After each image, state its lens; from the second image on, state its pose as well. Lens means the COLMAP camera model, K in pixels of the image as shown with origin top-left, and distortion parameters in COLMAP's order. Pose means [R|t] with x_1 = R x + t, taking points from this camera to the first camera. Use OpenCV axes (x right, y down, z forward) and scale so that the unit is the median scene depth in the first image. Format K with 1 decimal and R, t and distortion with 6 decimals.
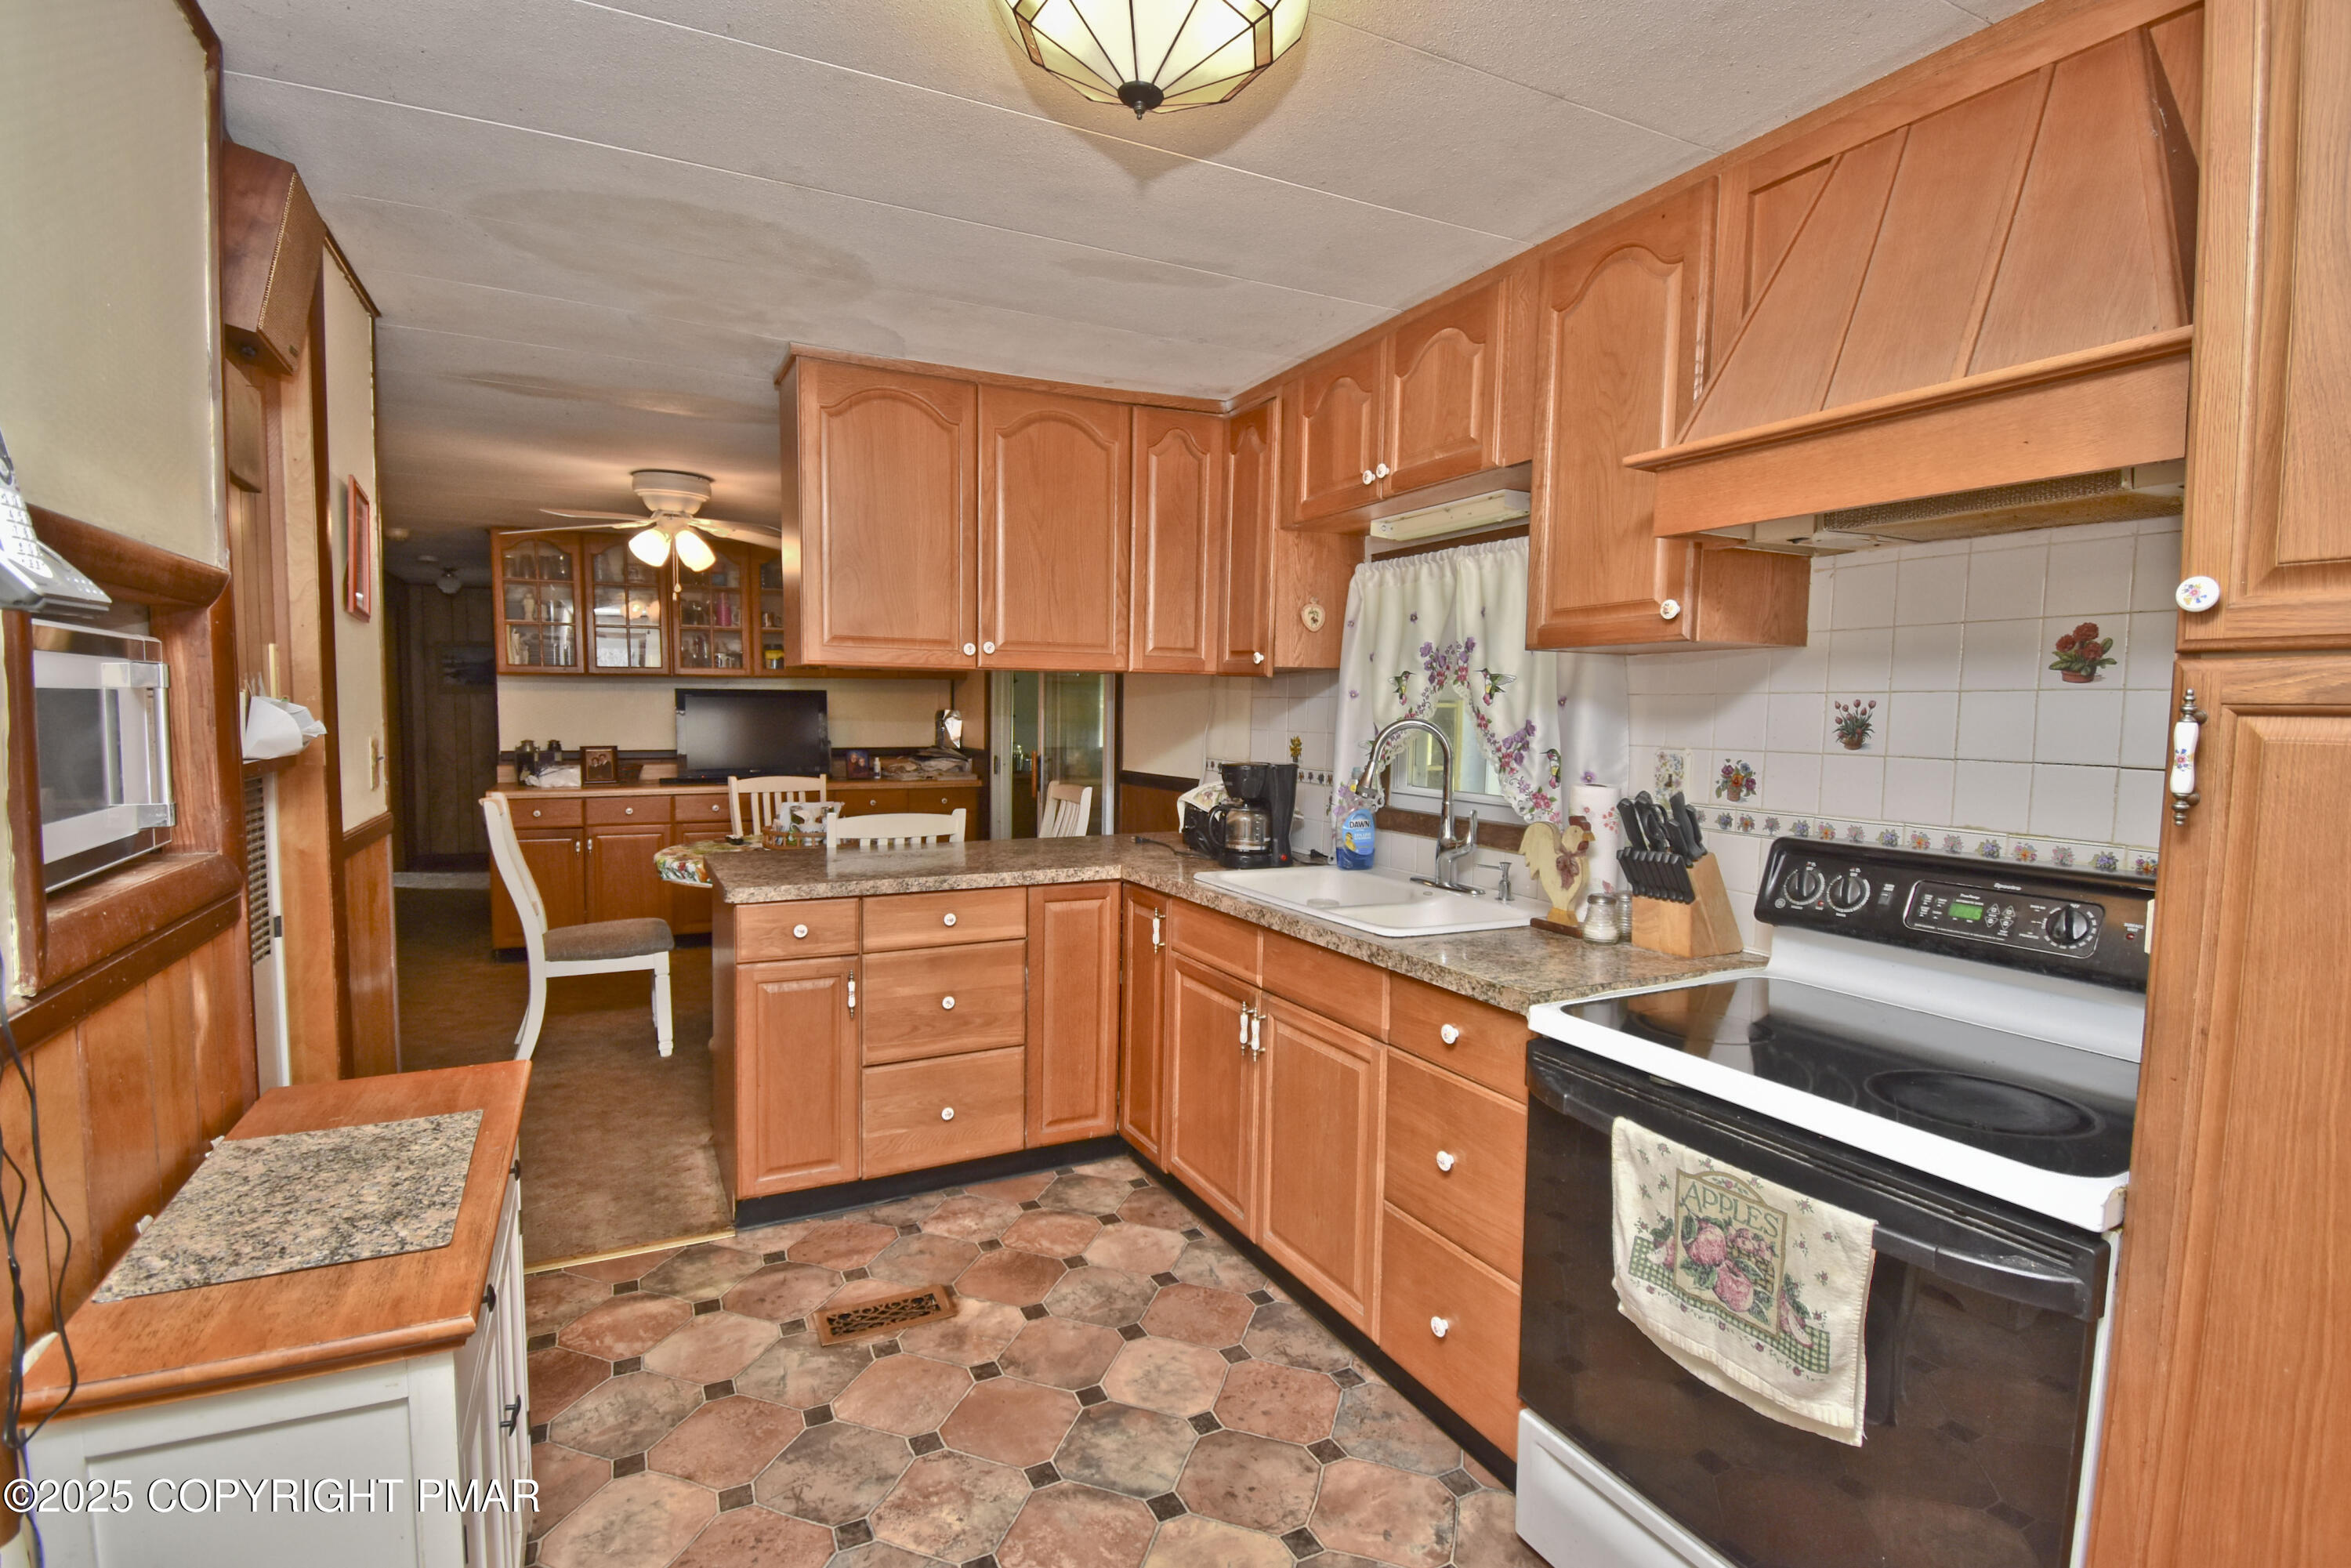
lens RADIAL K [[1054.2, 0, 1135.3], [0, 1054.2, 790.3], [0, 0, 1]] dist [0.022126, -0.026031]
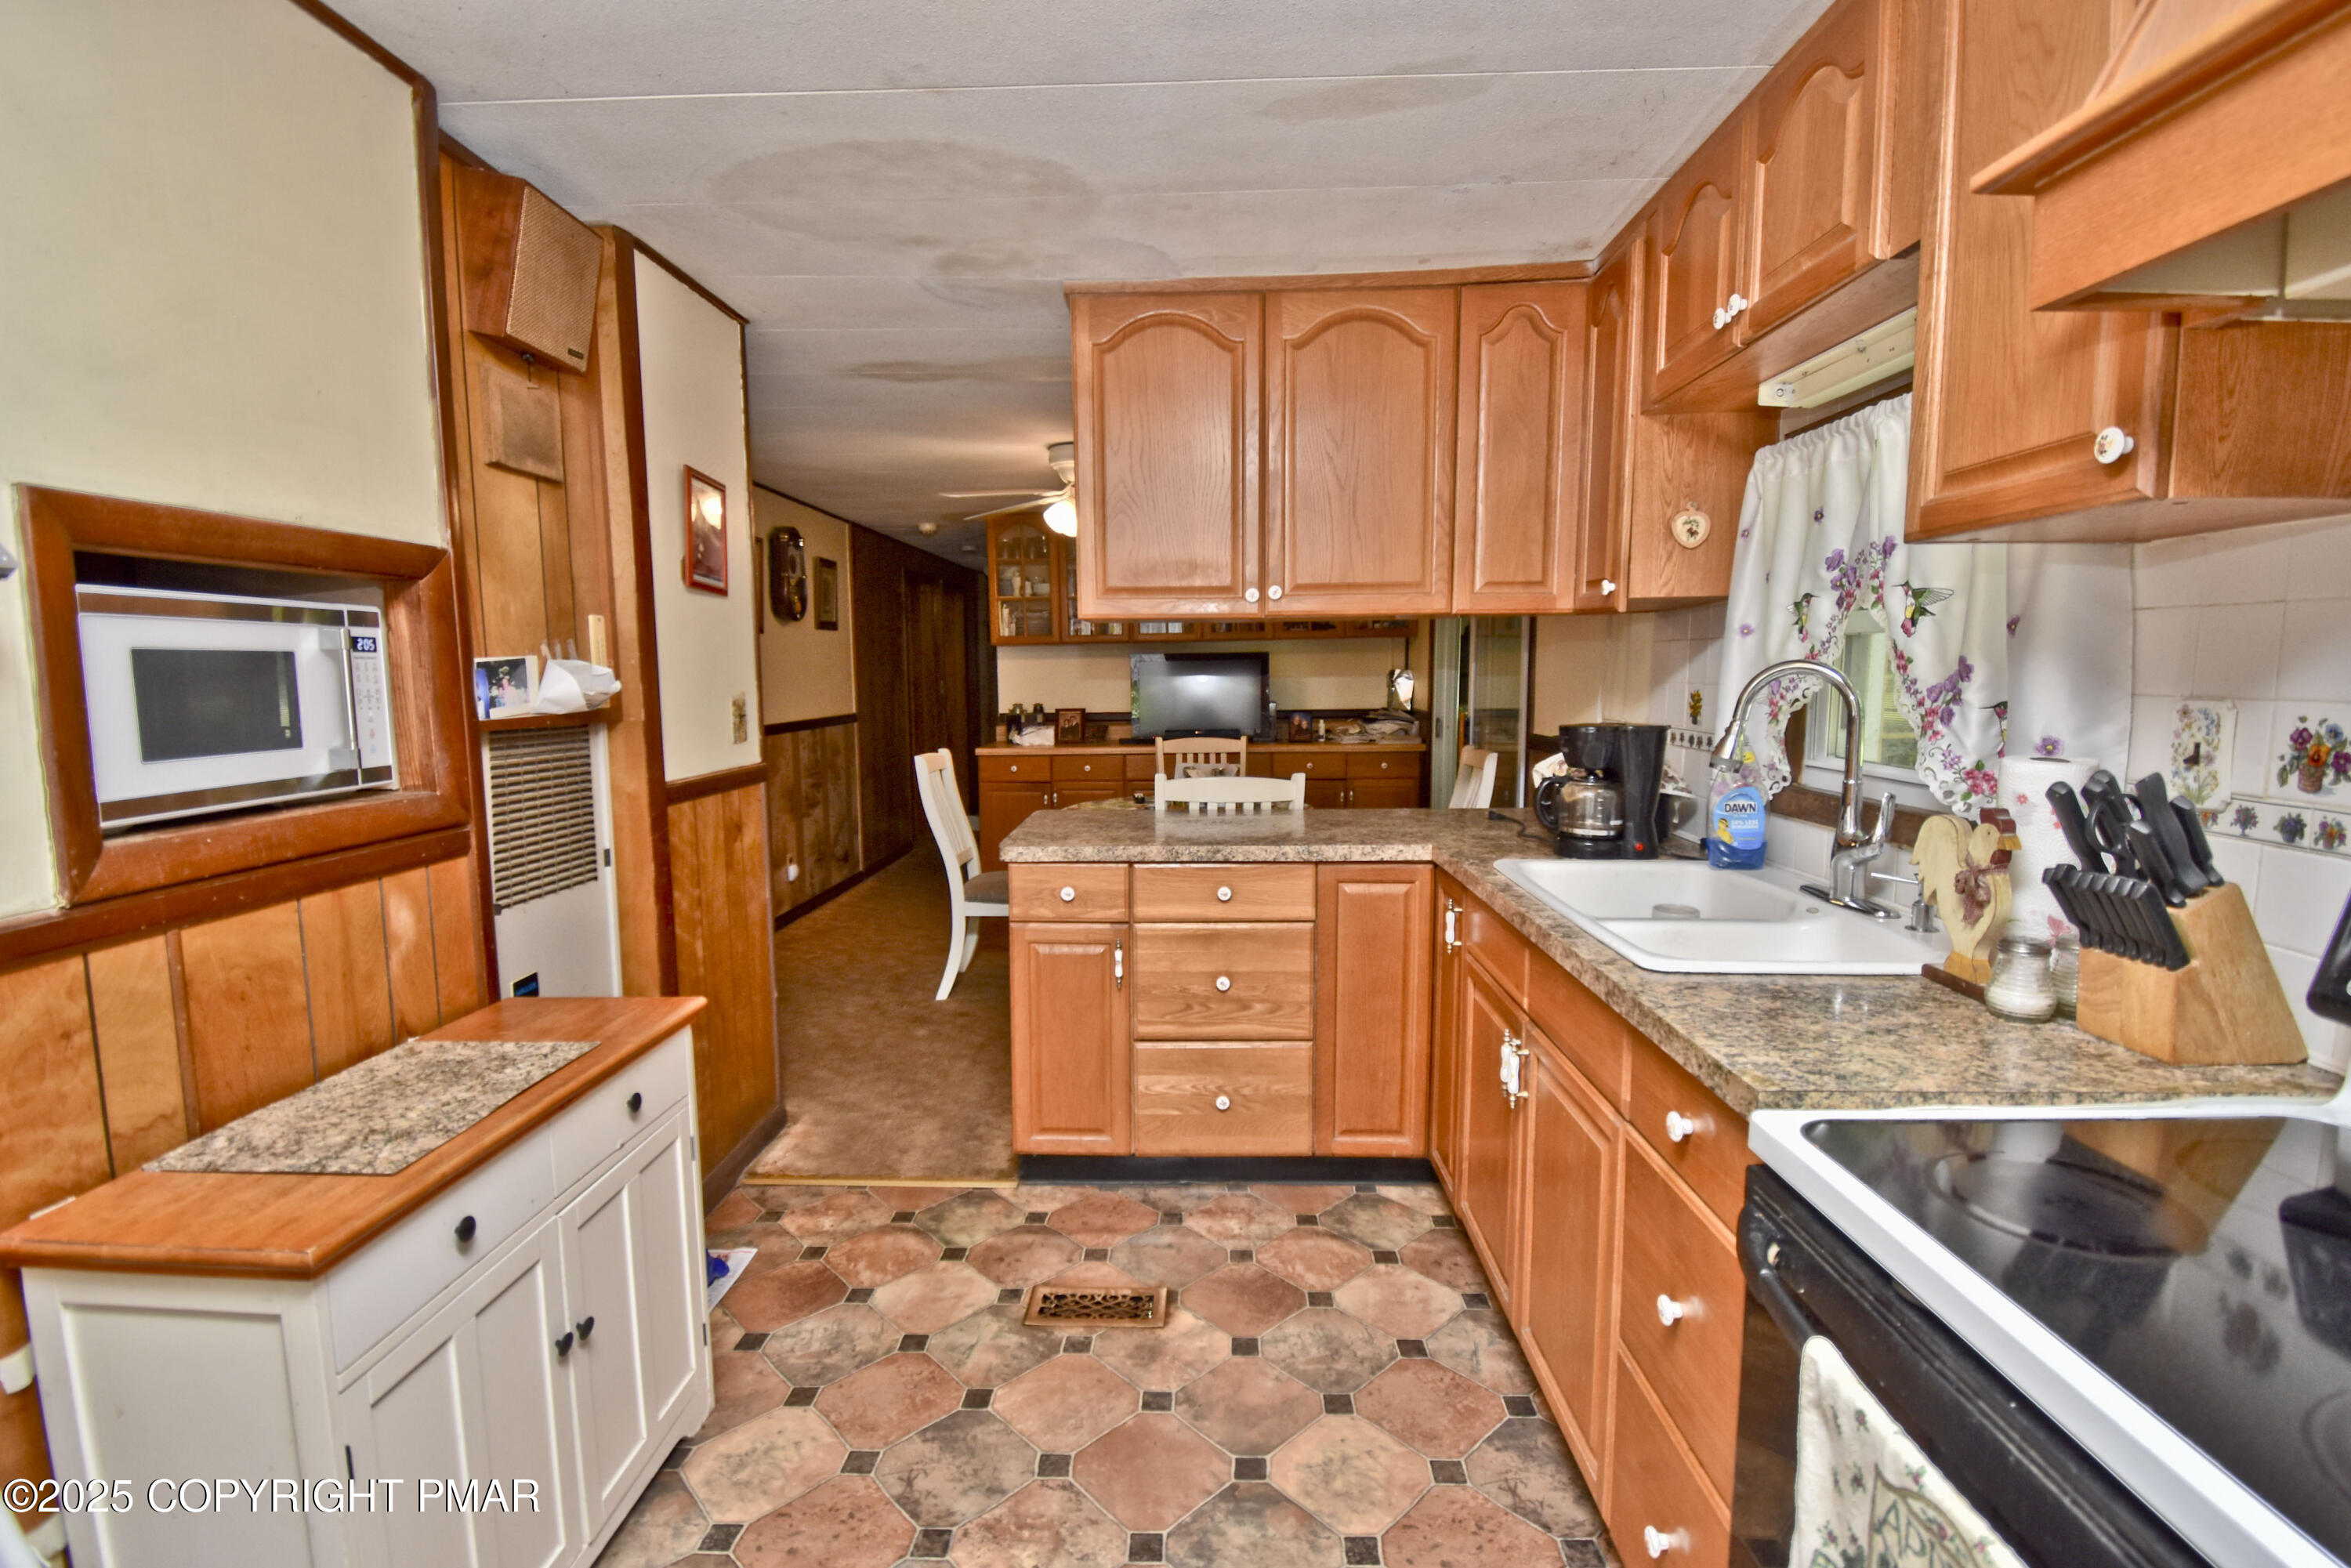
lens RADIAL K [[1051.2, 0, 1181.7], [0, 1051.2, 790.6], [0, 0, 1]] dist [0.022118, -0.026515]
pose [[0.891223, 0.032842, -0.452375, 0.234660], [-0.017460, 0.999120, 0.038137, -0.001100], [0.453229, -0.026090, 0.891012, 0.202732]]
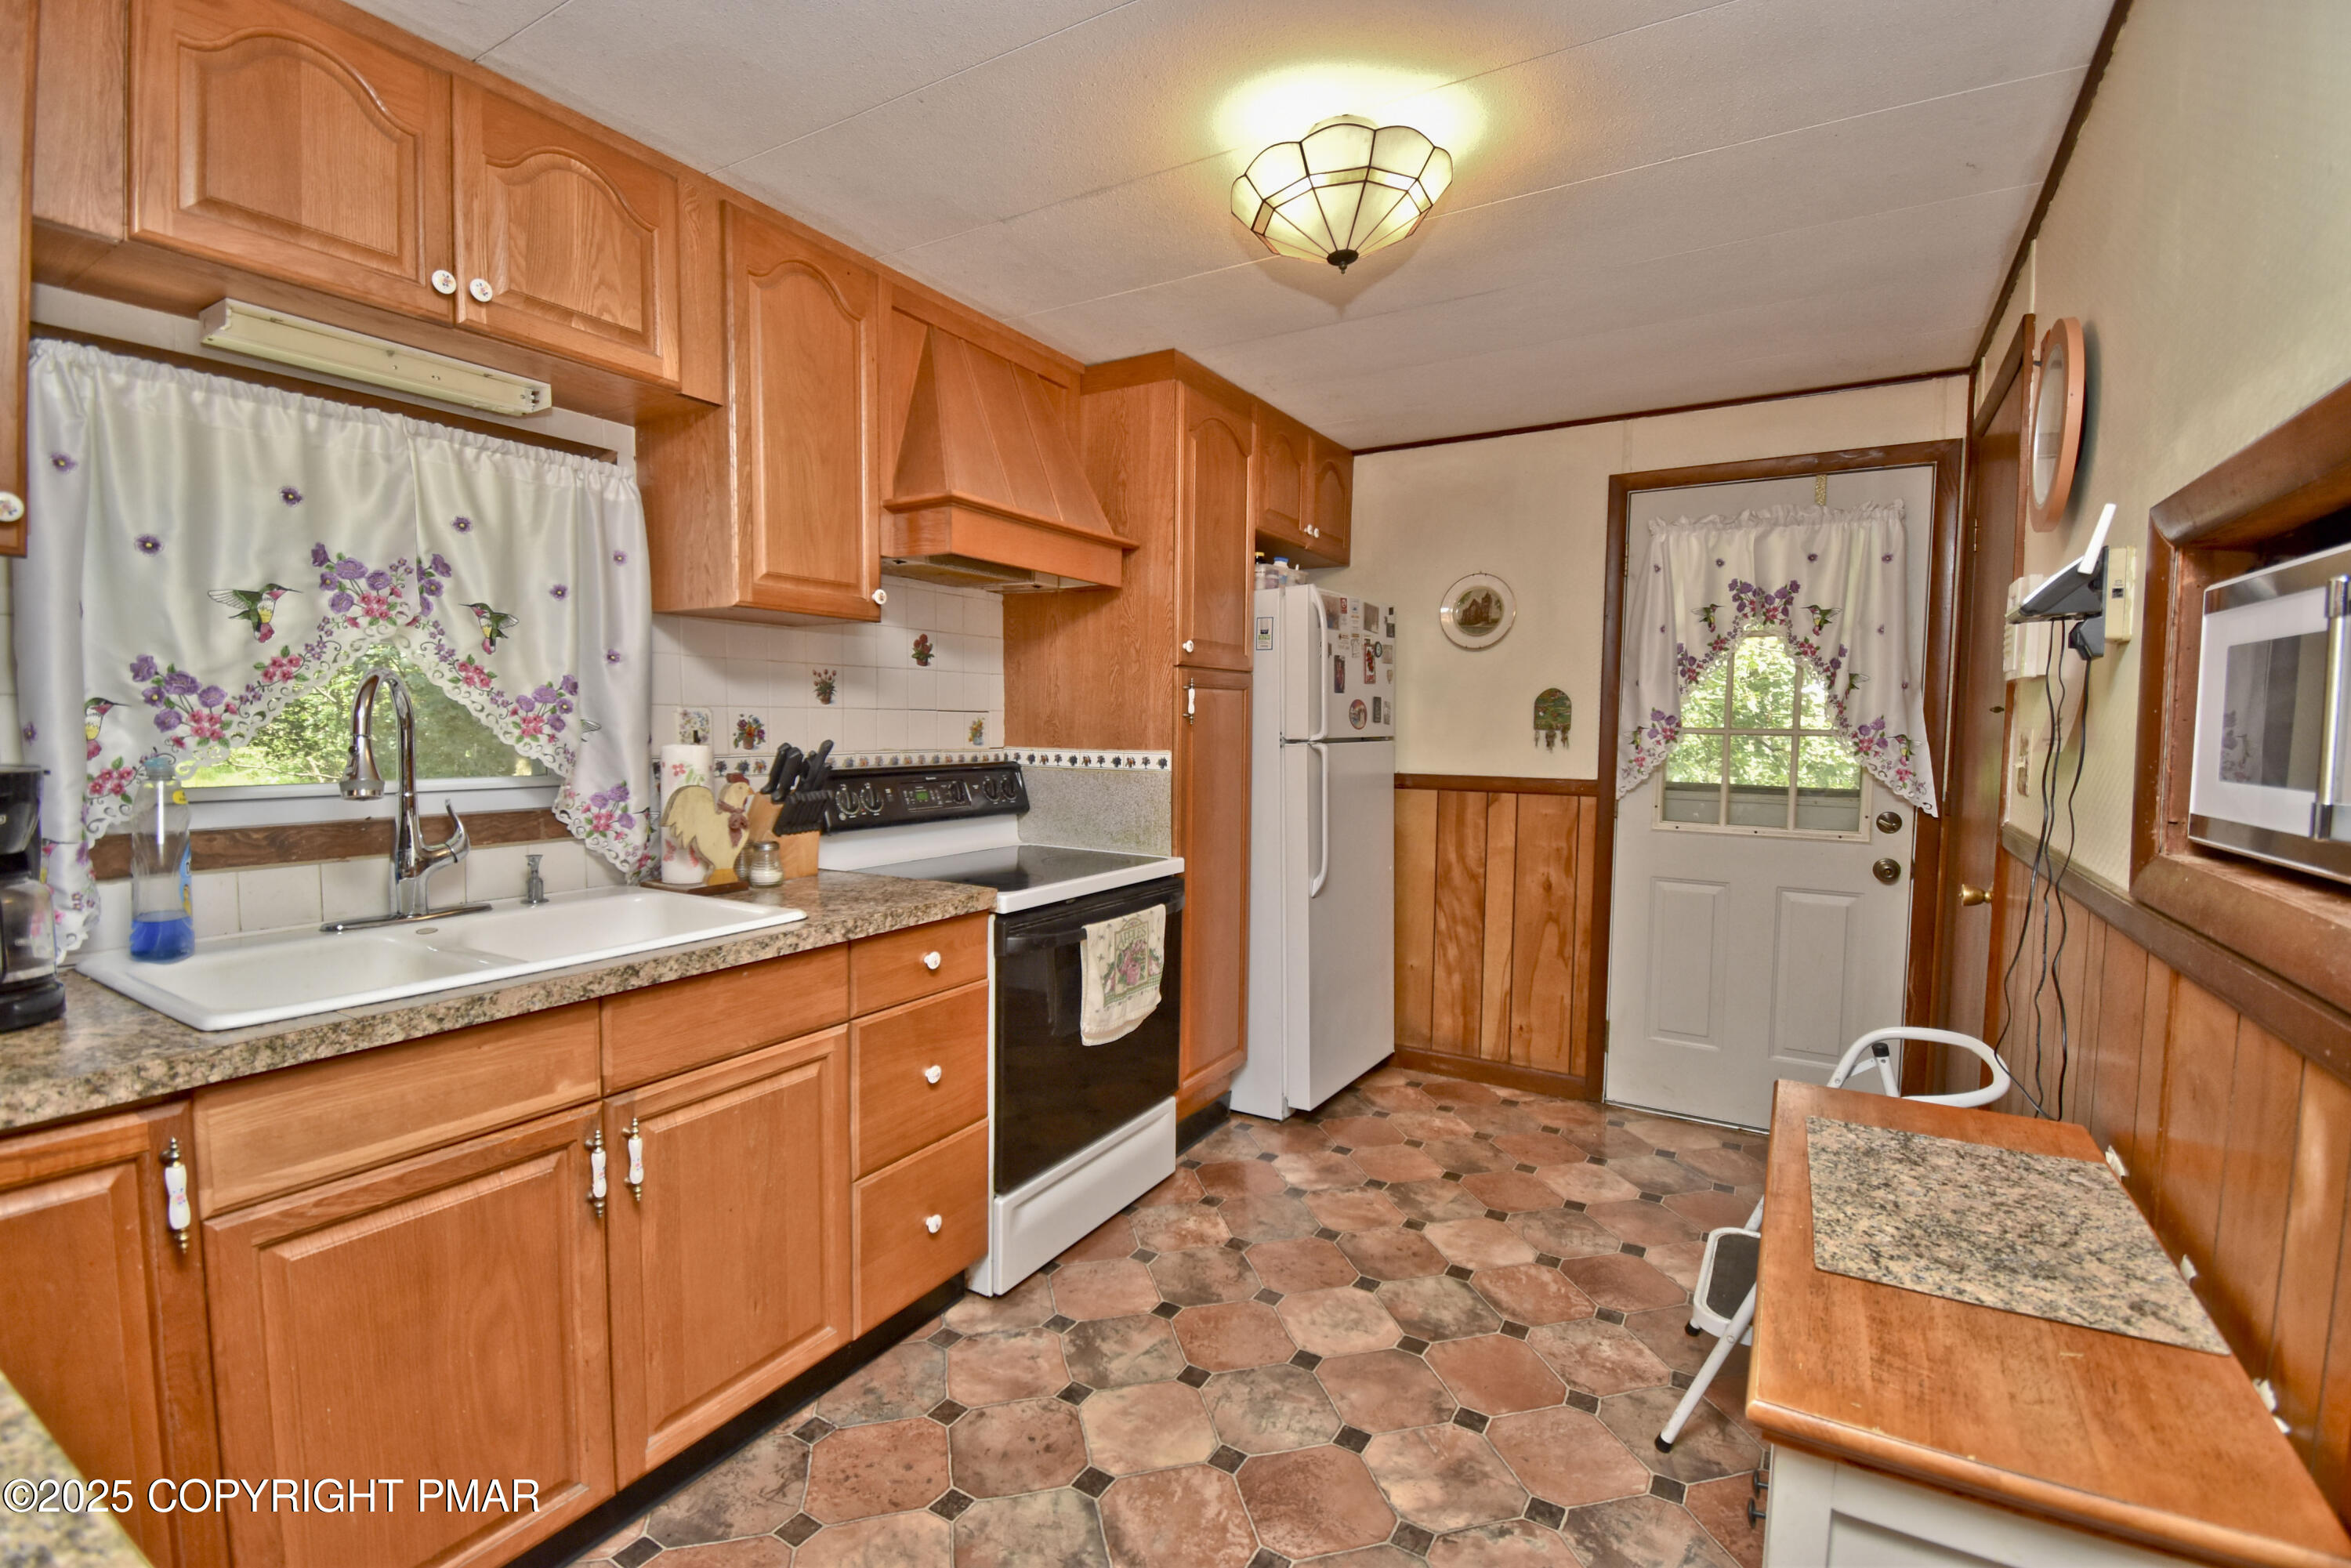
lens RADIAL K [[1072.9, 0, 1158.0], [0, 1072.9, 788.0], [0, 0, 1]] dist [0.024527, -0.029568]
pose [[-0.539406, -0.072990, 0.838877, -0.583053], [0.044775, 0.992340, 0.115133, -0.054273], [-0.840855, 0.099664, -0.532006, 1.041110]]
